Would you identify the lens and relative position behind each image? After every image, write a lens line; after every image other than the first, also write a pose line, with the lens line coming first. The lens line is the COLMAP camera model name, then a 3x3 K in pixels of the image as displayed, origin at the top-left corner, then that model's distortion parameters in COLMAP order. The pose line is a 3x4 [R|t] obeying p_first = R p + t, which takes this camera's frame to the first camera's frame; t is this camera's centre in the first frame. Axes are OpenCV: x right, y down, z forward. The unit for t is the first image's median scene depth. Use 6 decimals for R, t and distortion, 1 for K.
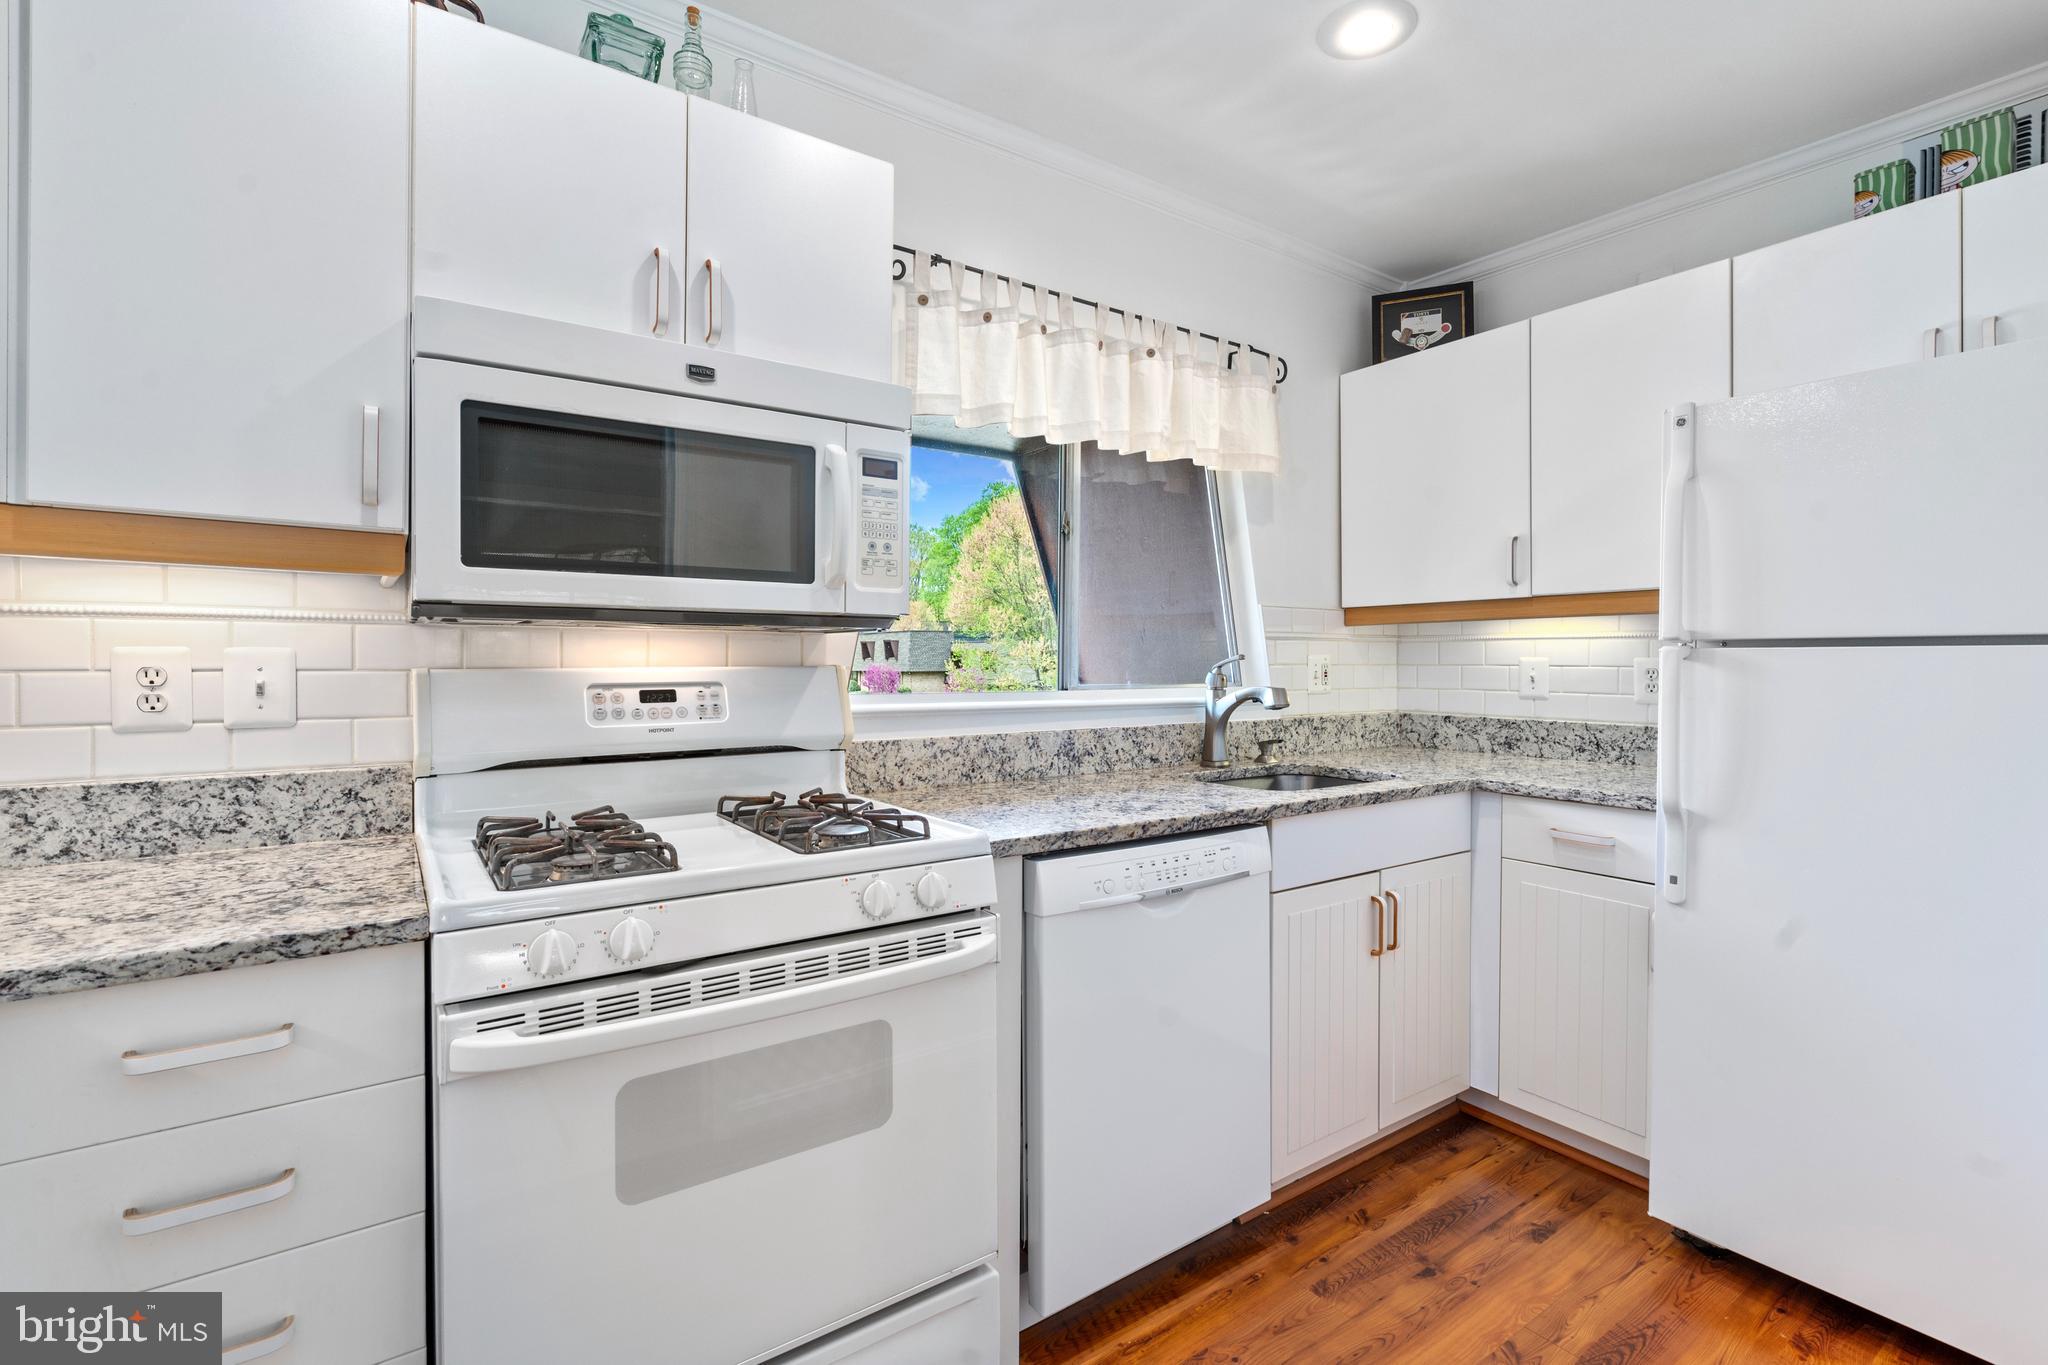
lens RADIAL K [[953.6, 0, 1035.3], [0, 953.6, 668.1], [0, 0, 1]] dist [-0.004343, 0.003014]
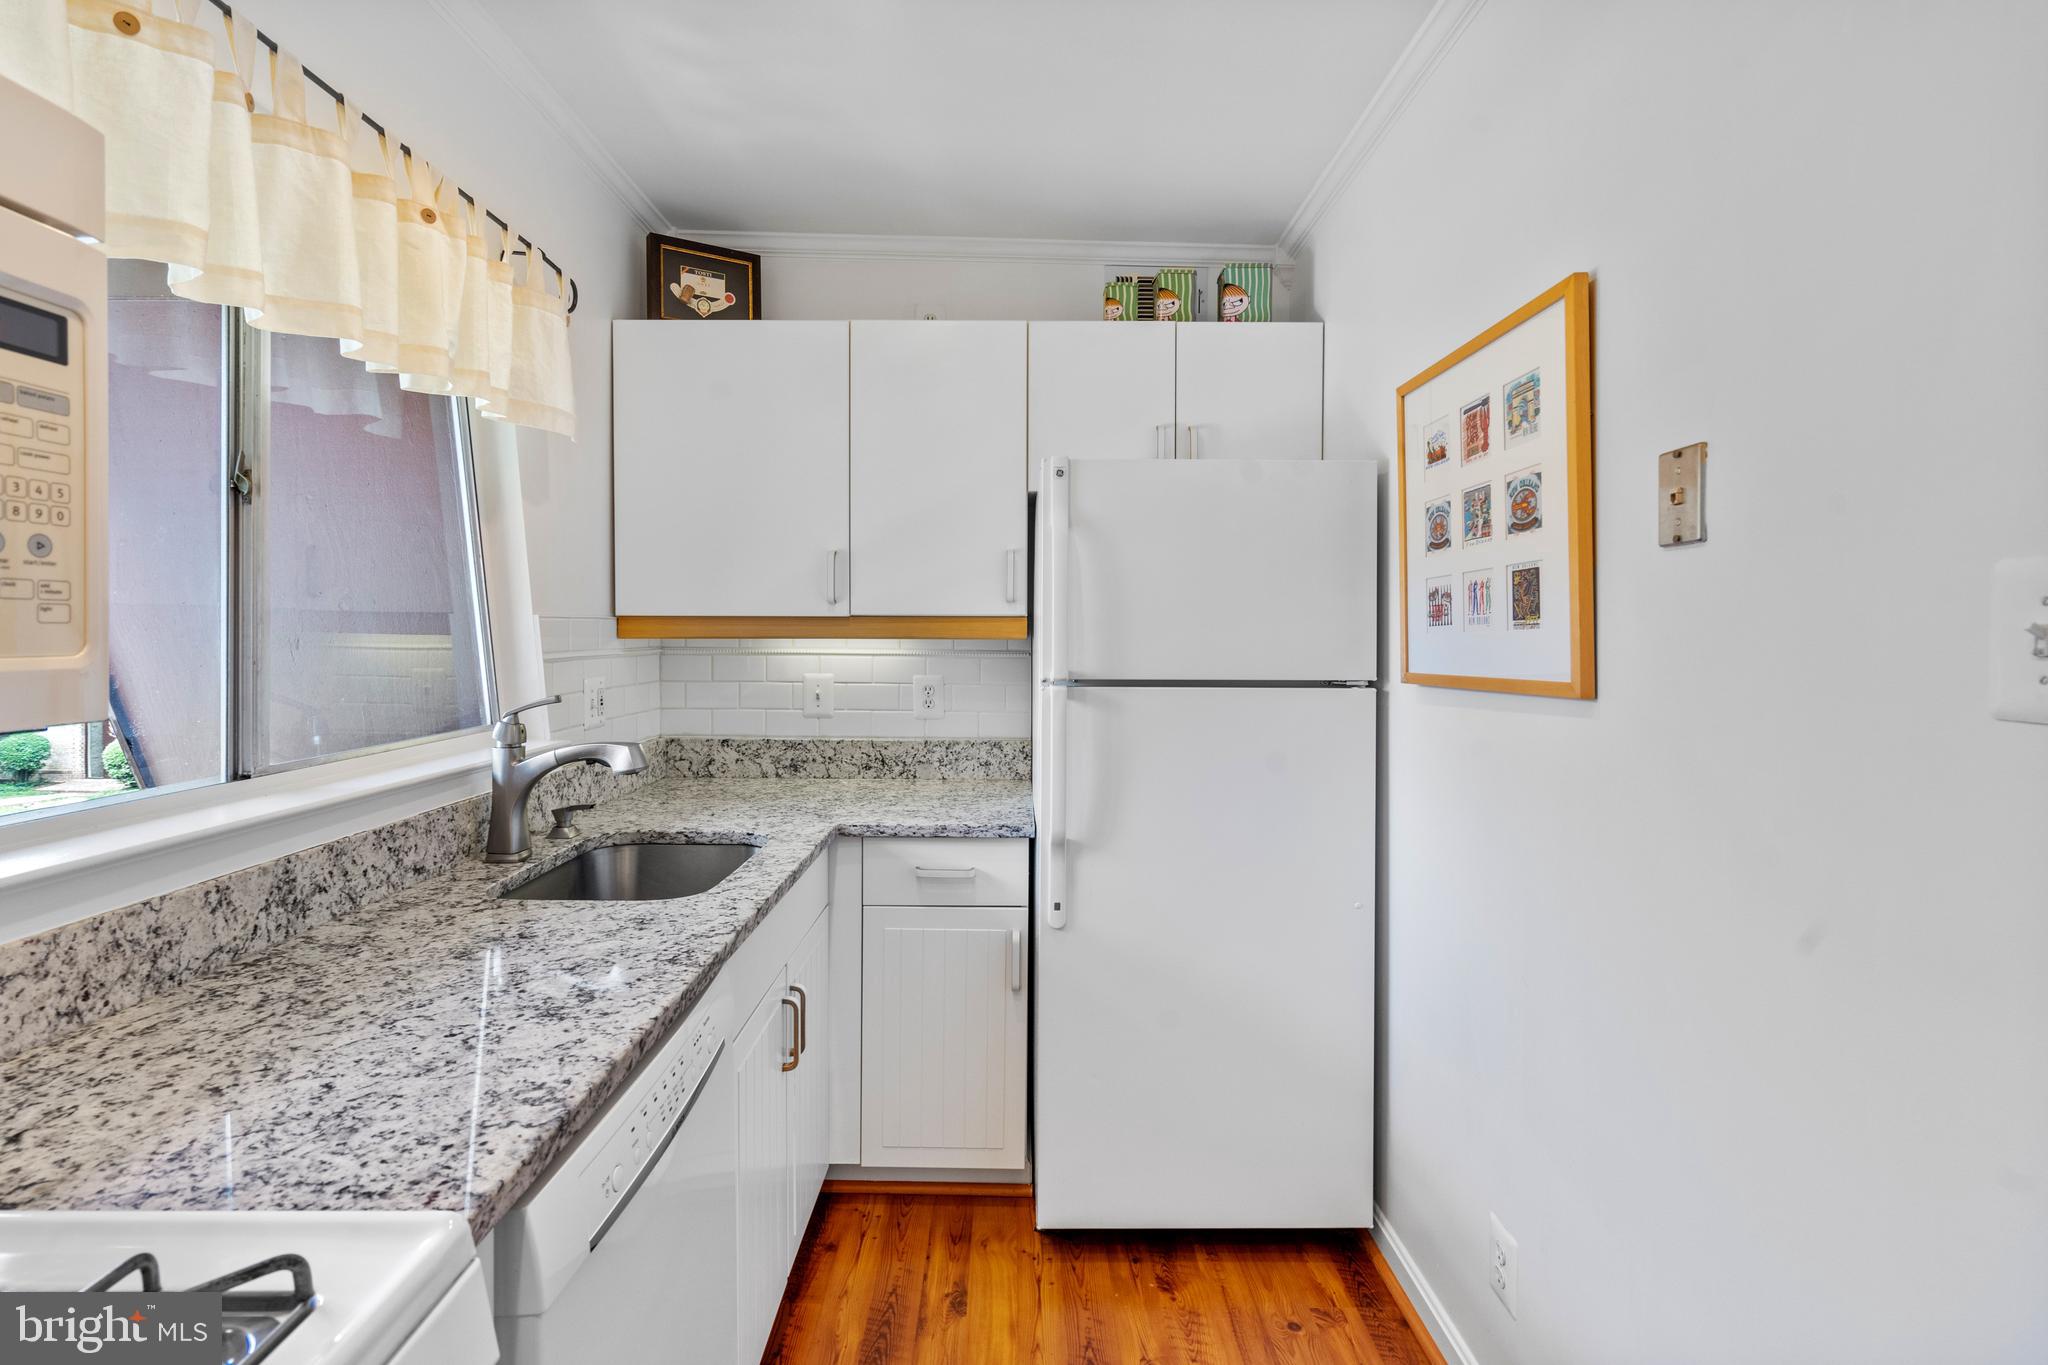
lens RADIAL K [[953.6, 0, 1037.4], [0, 953.6, 648.8], [0, 0, 1]] dist [-0.004343, 0.003014]
pose [[0.569066, -0.013573, 0.822180, -0.183714], [-0.003465, 0.999815, 0.018904, -0.073250], [-0.822285, -0.013607, 0.568914, 0.365209]]
